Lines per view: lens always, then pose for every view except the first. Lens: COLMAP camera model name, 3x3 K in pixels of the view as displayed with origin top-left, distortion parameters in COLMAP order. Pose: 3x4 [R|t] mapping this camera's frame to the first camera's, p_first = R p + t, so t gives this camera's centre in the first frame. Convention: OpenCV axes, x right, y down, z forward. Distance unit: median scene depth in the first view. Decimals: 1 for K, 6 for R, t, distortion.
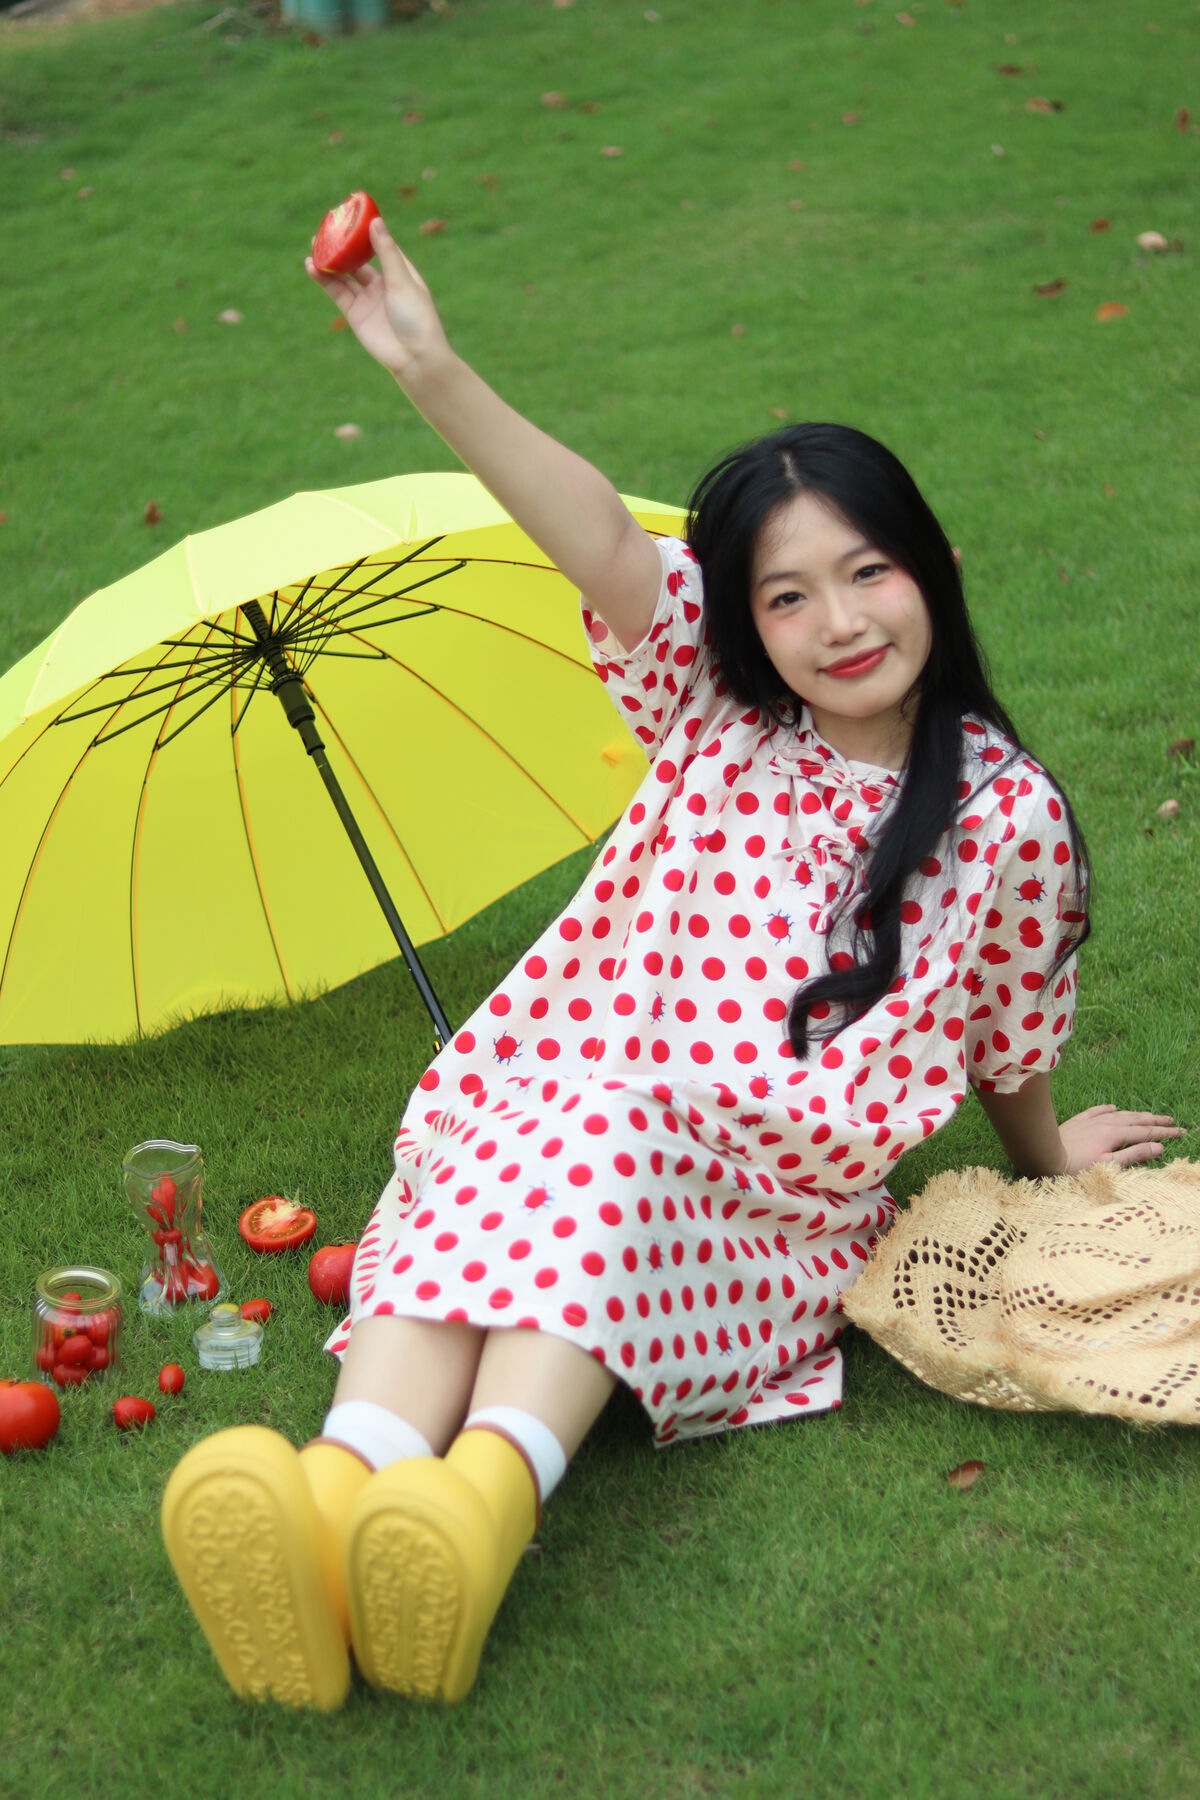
lens RADIAL K [[4120.6, 0, 600.0], [0, 4120.6, 900.0], [0, 0, 1]] dist [-0.048254, -0.658797]
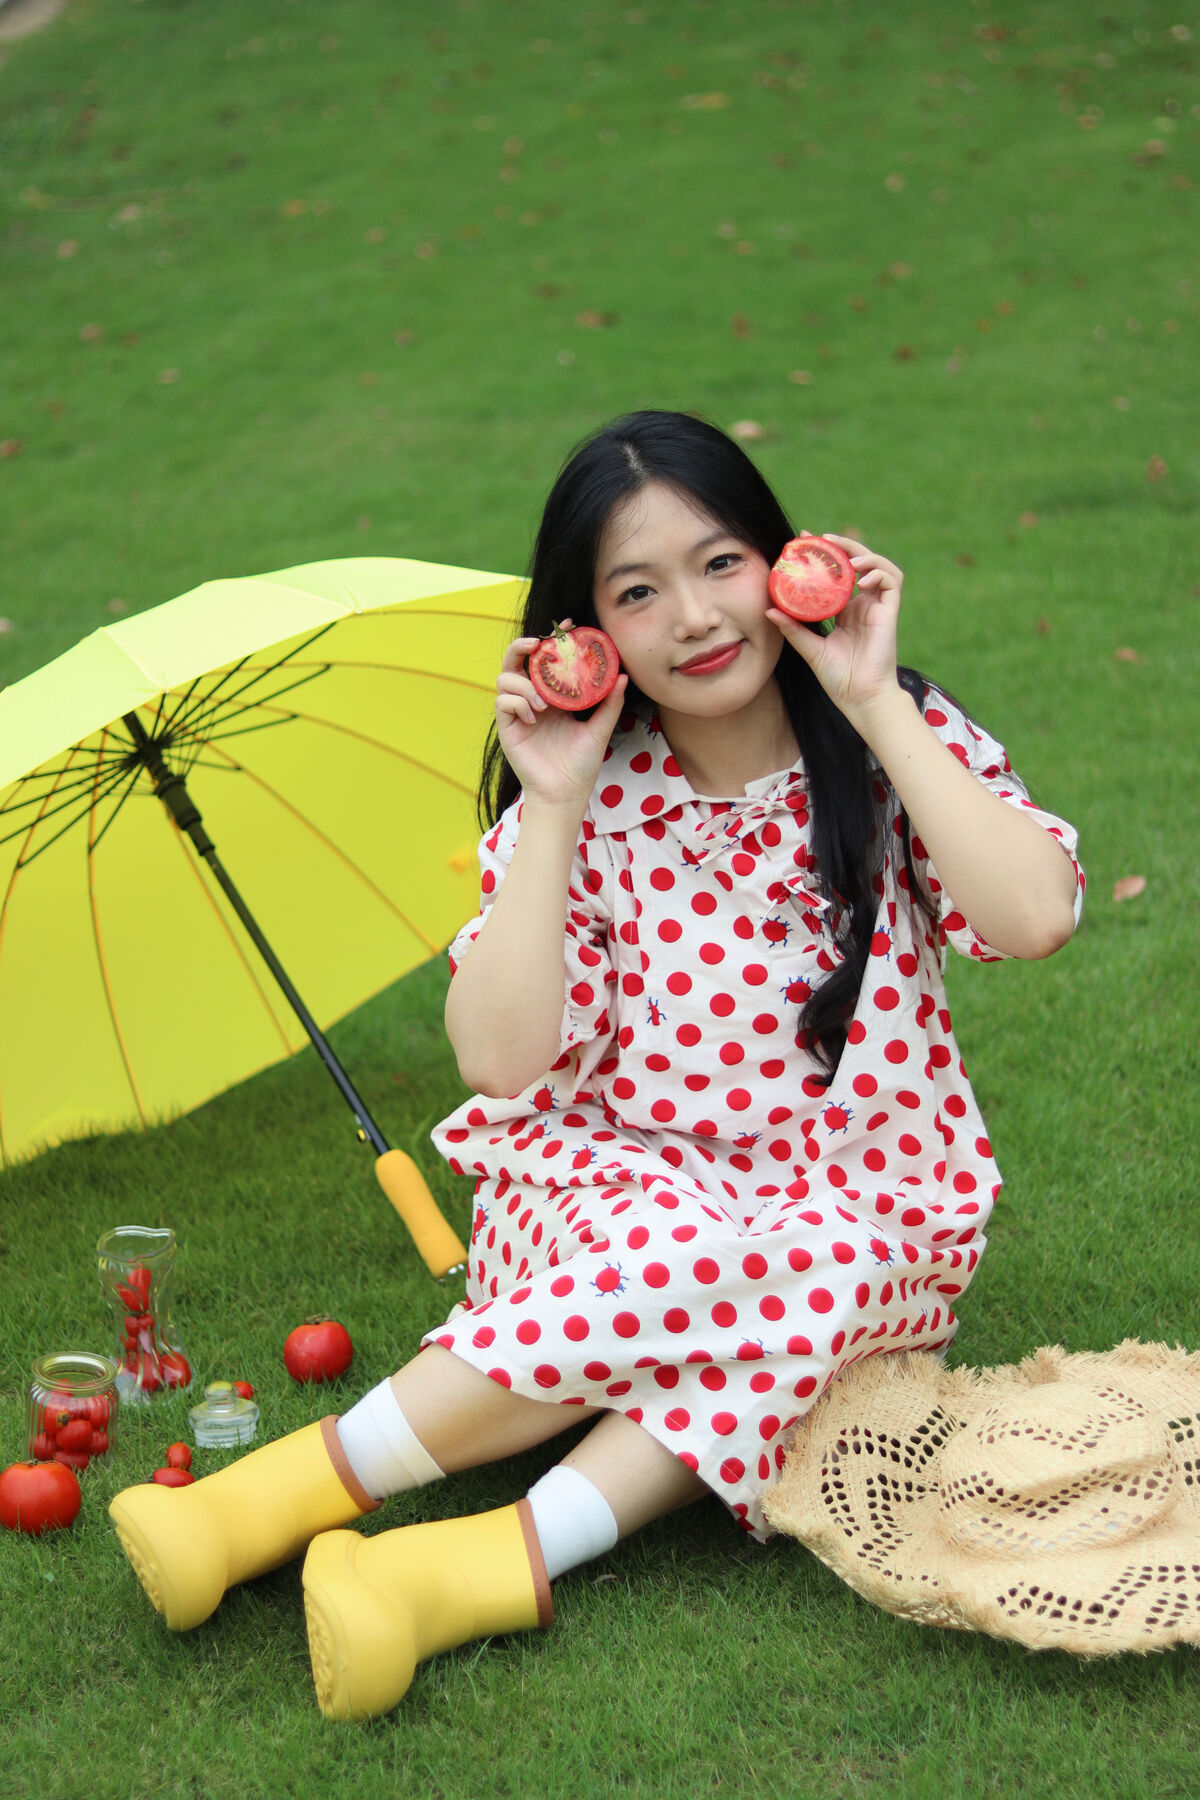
lens RADIAL K [[4100.4, 0, 600.0], [0, 4100.4, 900.0], [0, 0, 1]] dist [-0.061686, 0.101417]
pose [[0.987522, -0.041431, 0.151934, -0.125801], [0.052042, 0.996425, -0.066543, 0.045800], [-0.148634, 0.073619, 0.986148, 0.006043]]
